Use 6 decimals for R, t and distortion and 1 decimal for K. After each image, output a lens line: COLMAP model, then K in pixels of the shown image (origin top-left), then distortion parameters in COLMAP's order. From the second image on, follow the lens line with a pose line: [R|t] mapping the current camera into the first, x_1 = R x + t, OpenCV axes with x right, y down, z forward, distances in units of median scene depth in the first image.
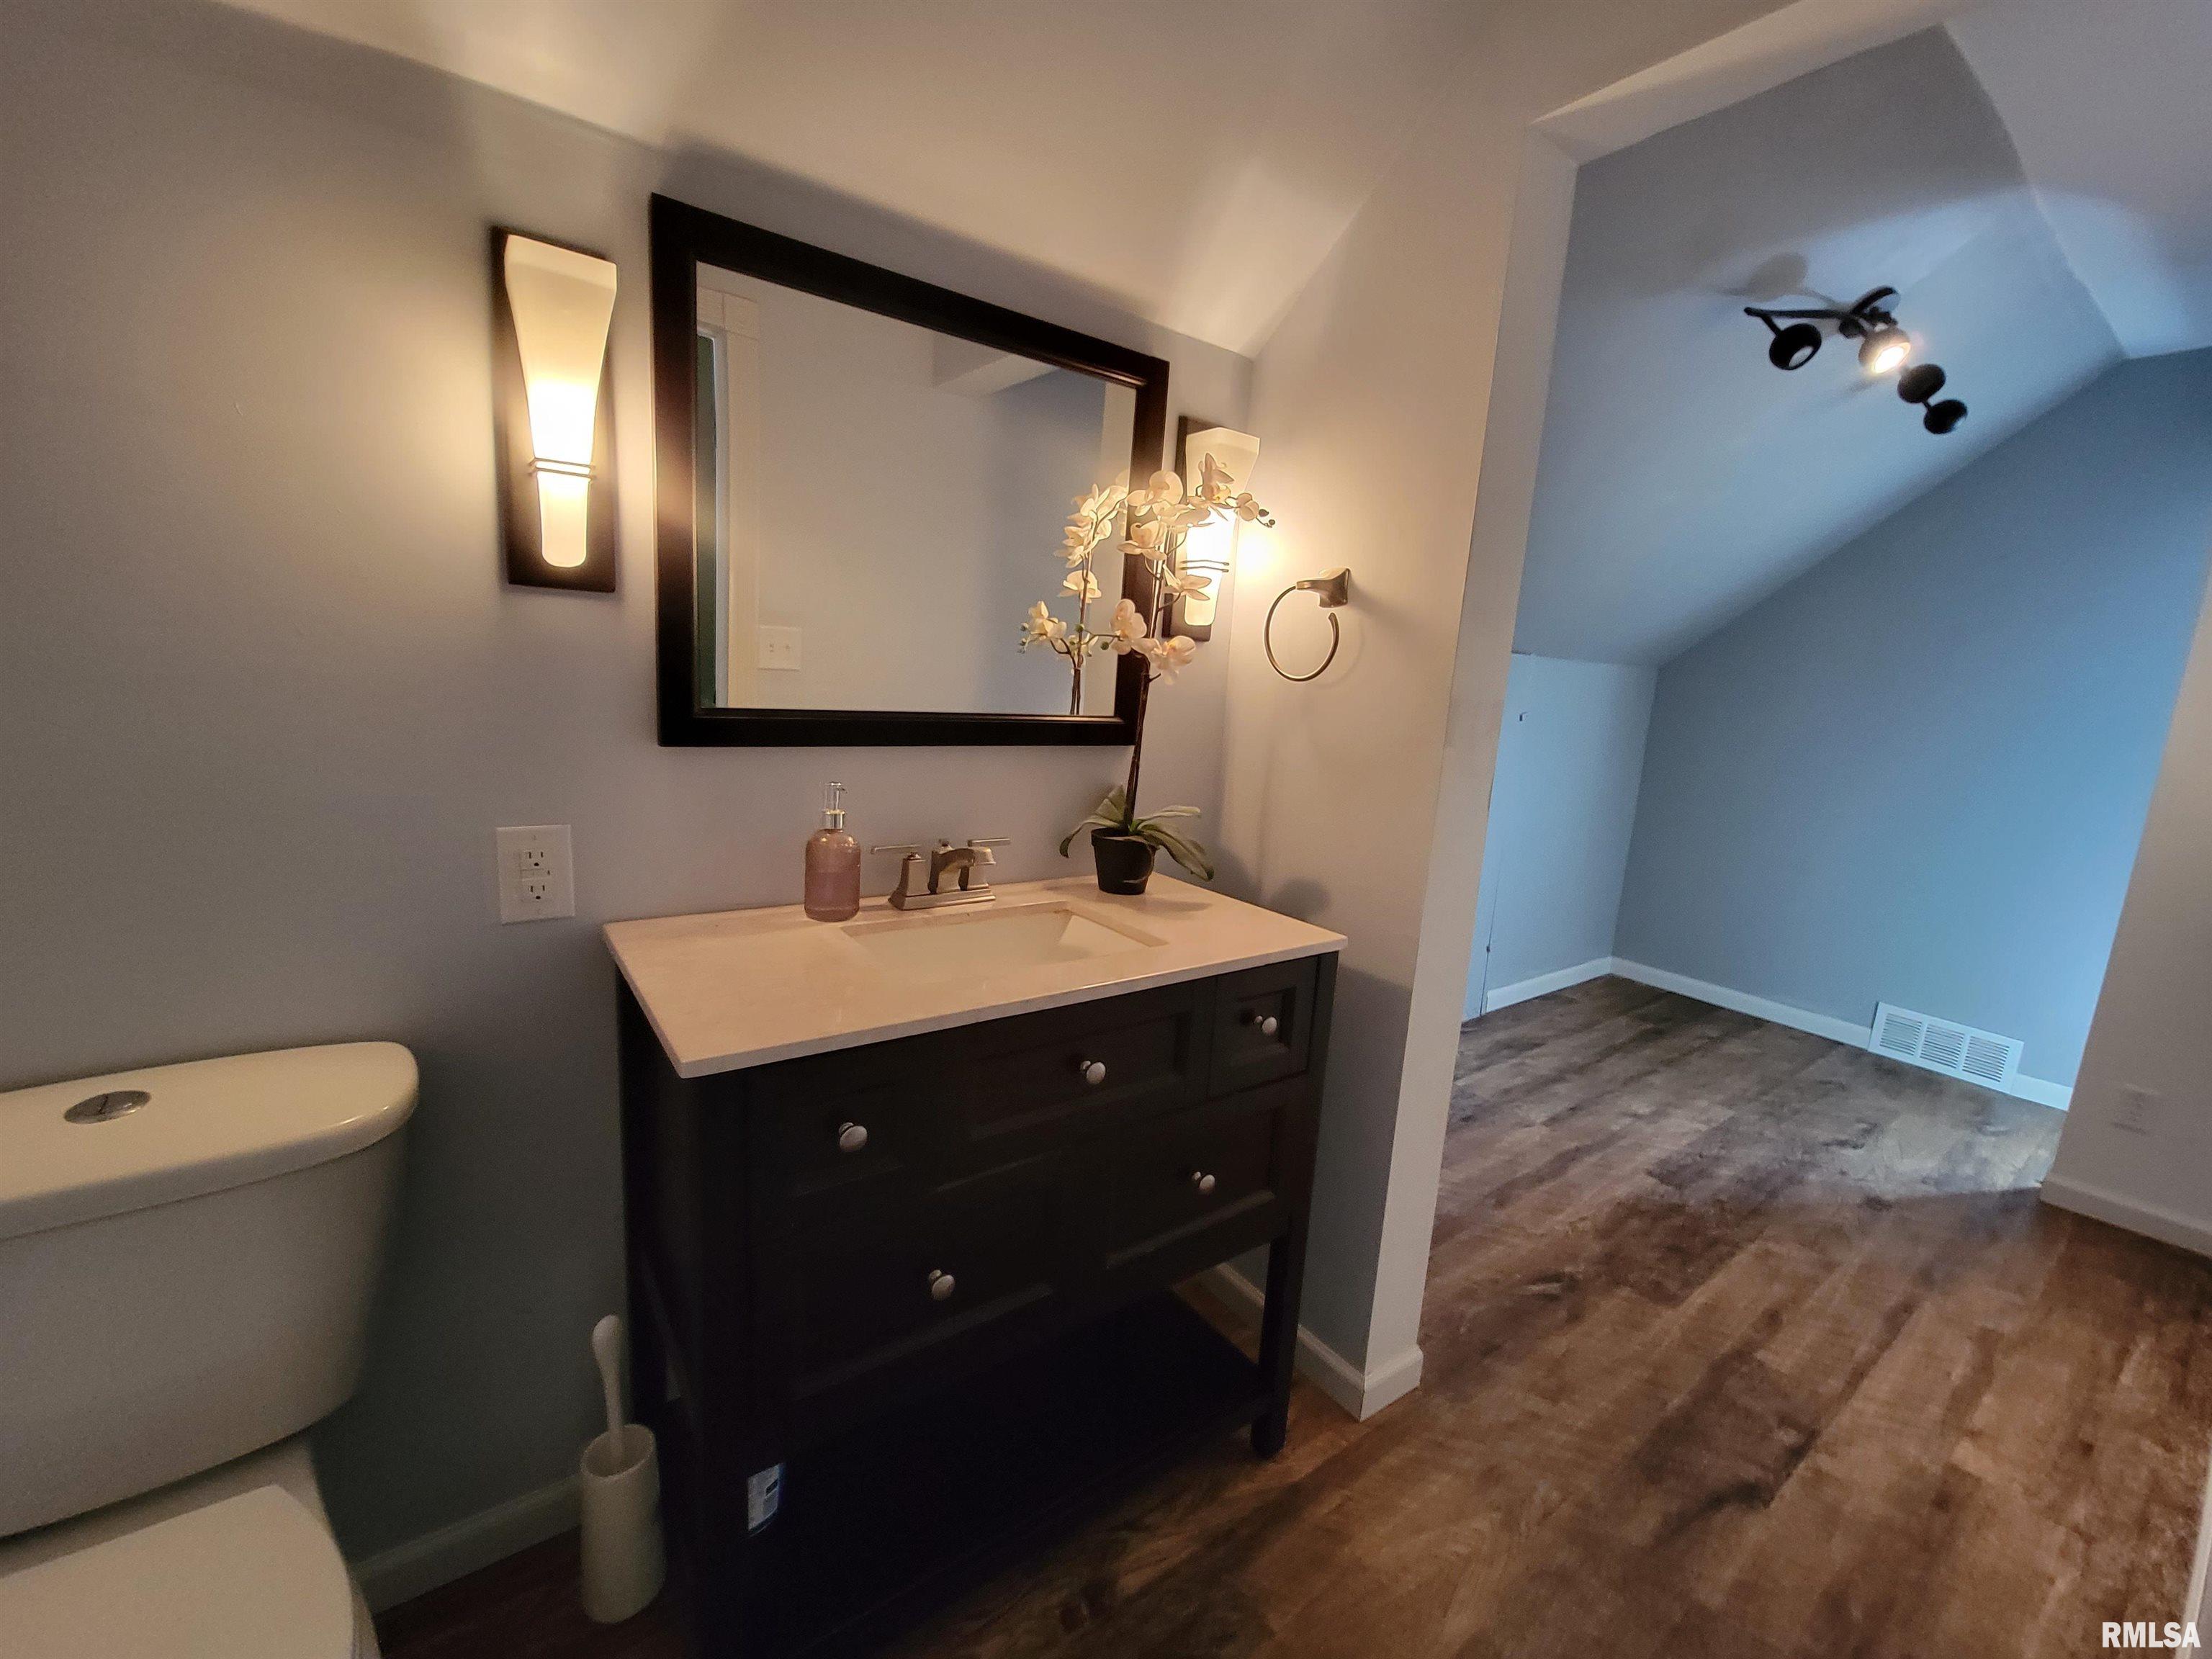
lens RADIAL K [[907.3, 0, 1106.0], [0, 907.3, 829.5], [0, 0, 1]] dist [0.001354, -0.000202]
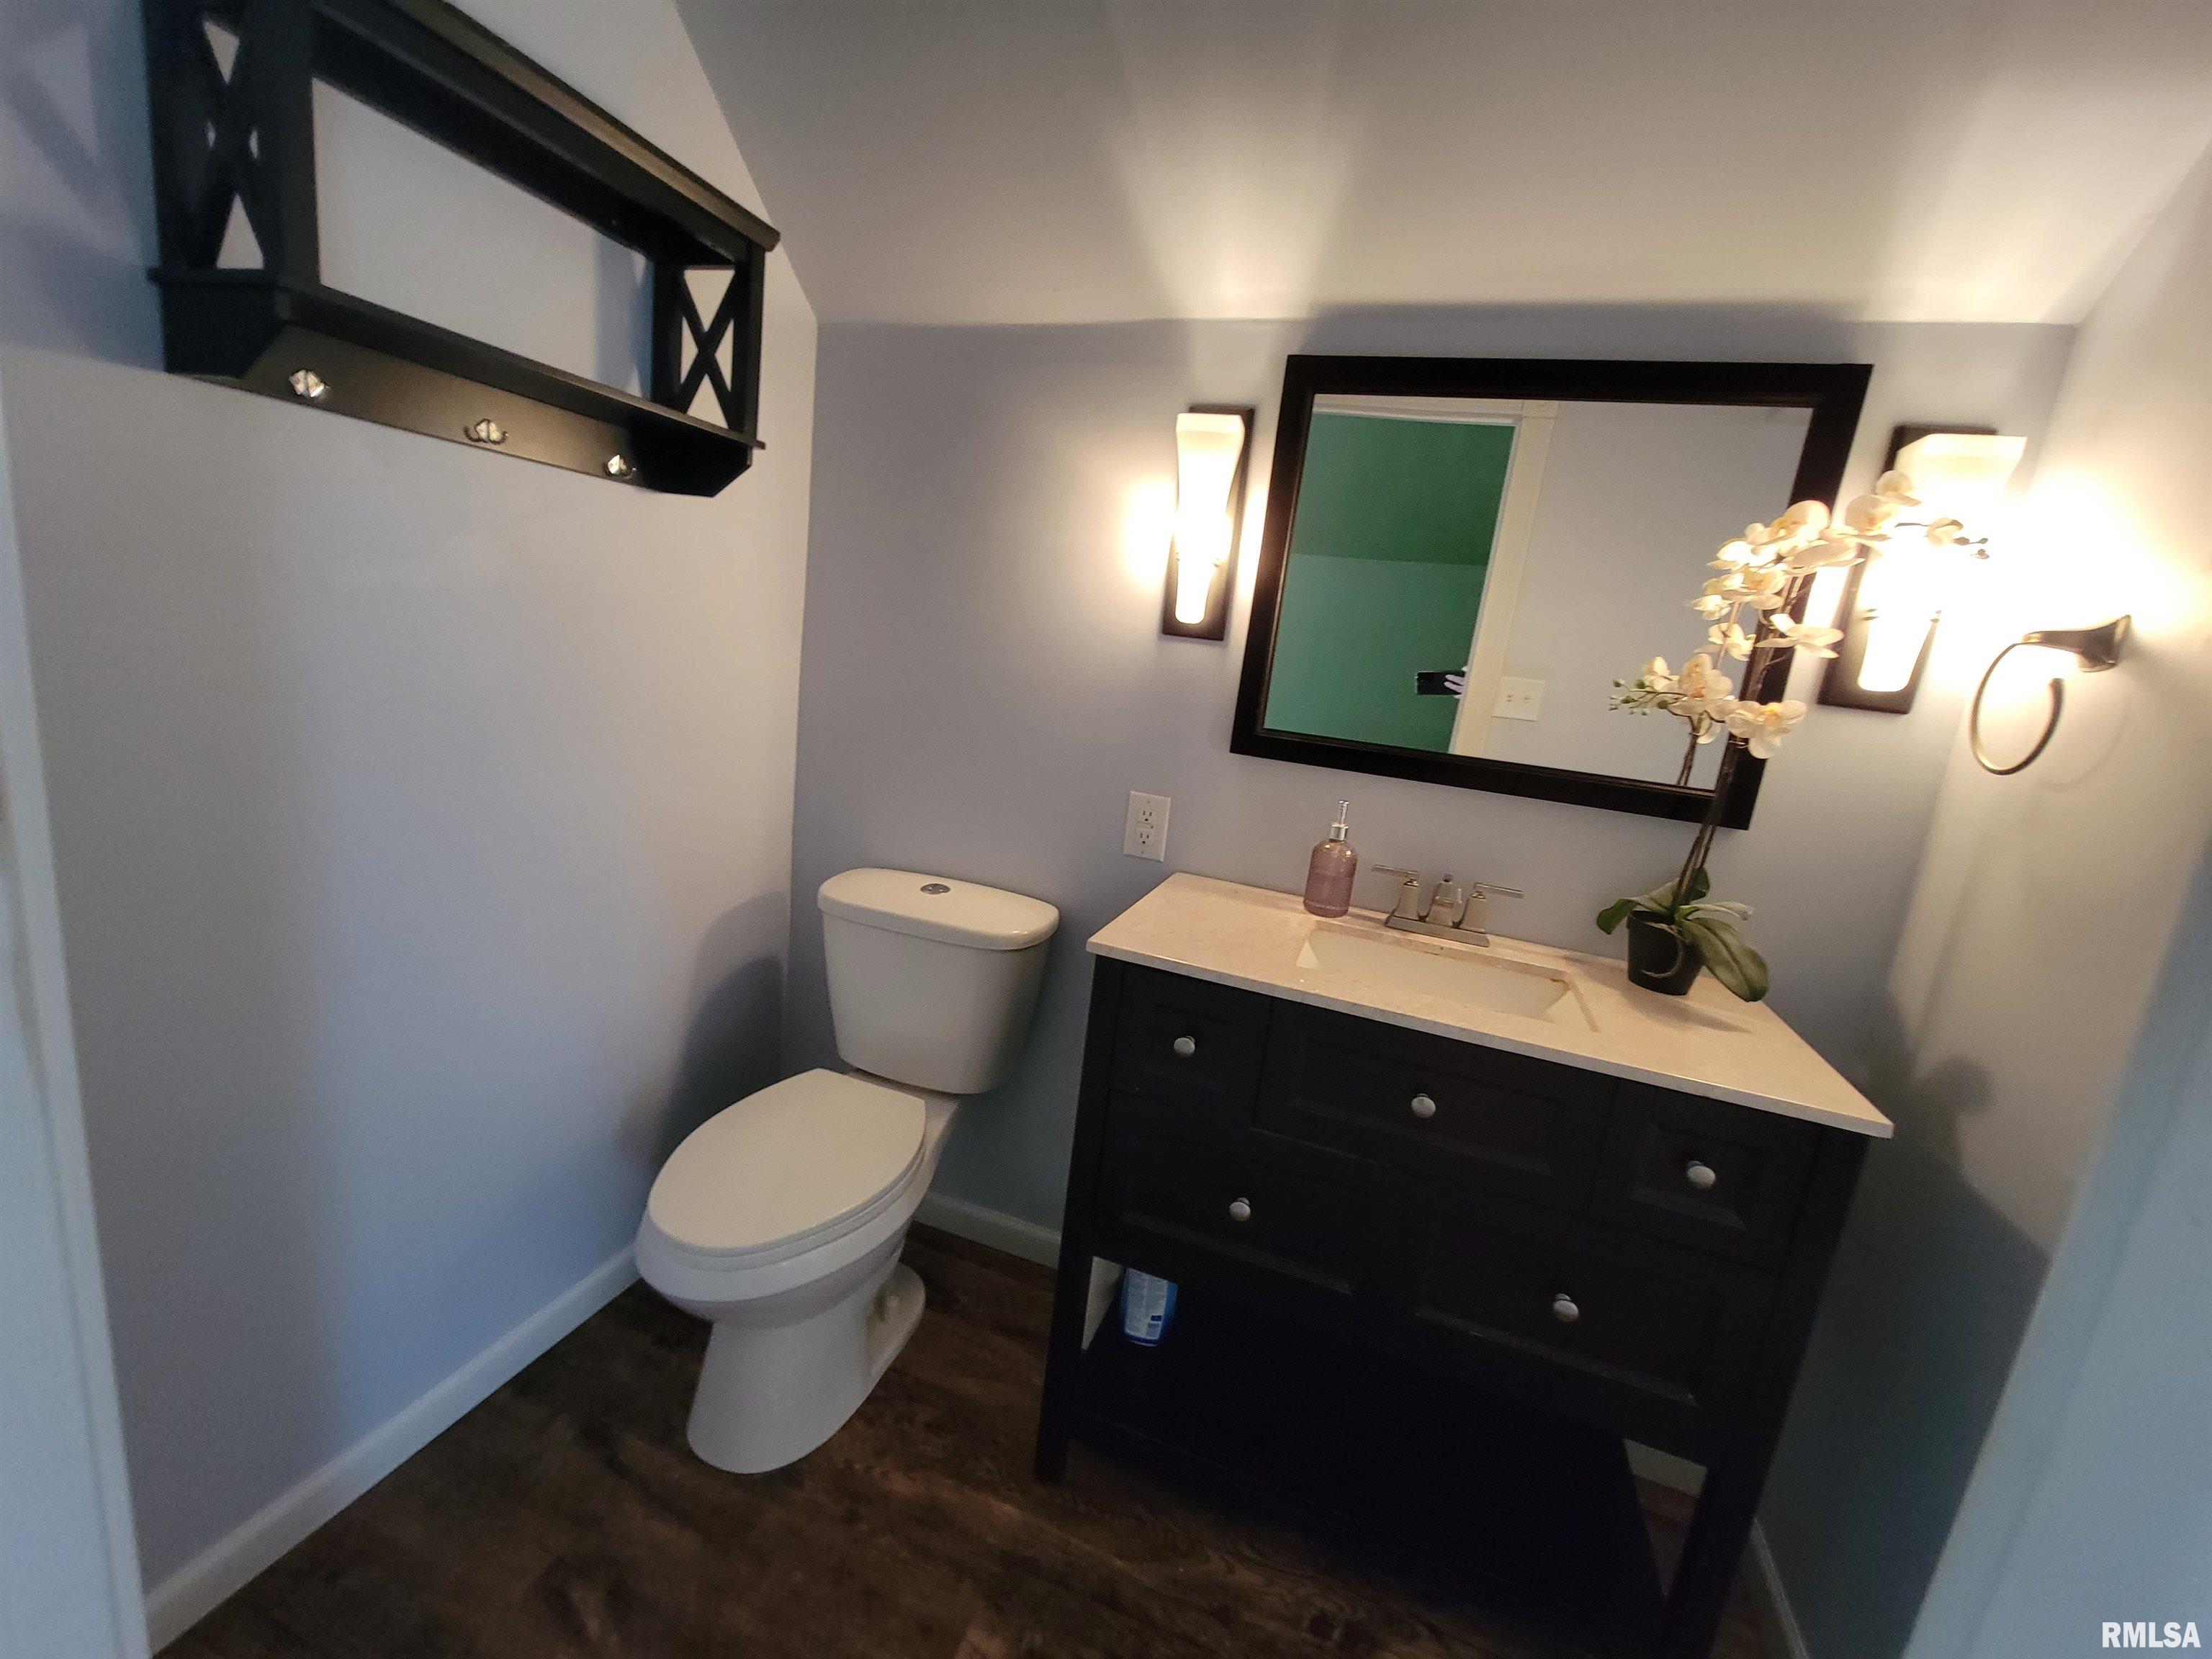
lens RADIAL K [[907.3, 0, 1106.0], [0, 907.3, 829.5], [0, 0, 1]] dist [0.001354, -0.000202]
pose [[0.569523, 0.171520, -0.803881, 0.445430], [-0.223856, 0.973385, 0.049091, -0.003857], [0.790906, 0.151996, 0.592761, 0.056818]]
